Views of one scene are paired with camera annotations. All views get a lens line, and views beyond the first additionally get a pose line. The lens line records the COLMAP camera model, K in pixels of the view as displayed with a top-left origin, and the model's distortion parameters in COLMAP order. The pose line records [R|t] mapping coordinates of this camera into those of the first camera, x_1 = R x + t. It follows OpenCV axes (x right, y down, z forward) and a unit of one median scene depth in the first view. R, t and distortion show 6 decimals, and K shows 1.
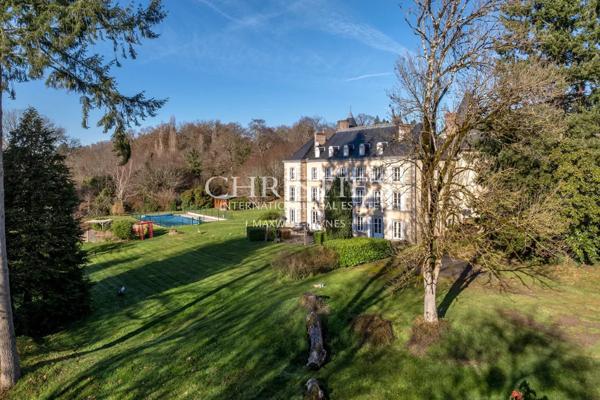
lens RADIAL K [[424.0, 0, 297.8], [0, 424.0, 199.7], [0, 0, 1]] dist [-0.048318, 0.014900]
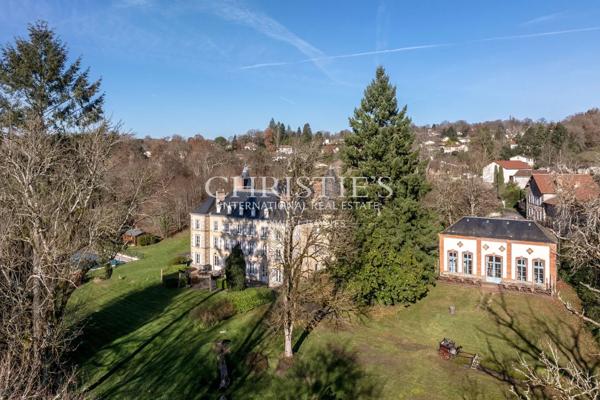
lens RADIAL K [[424.0, 0, 301.8], [0, 424.0, 199.0], [0, 0, 1]] dist [-0.048318, 0.014900]
pose [[0.967753, 0.003280, 0.251882, -0.062547], [-0.003045, 0.999994, -0.001323, -0.286009], [-0.251884, 0.000513, 0.967757, -0.569294]]
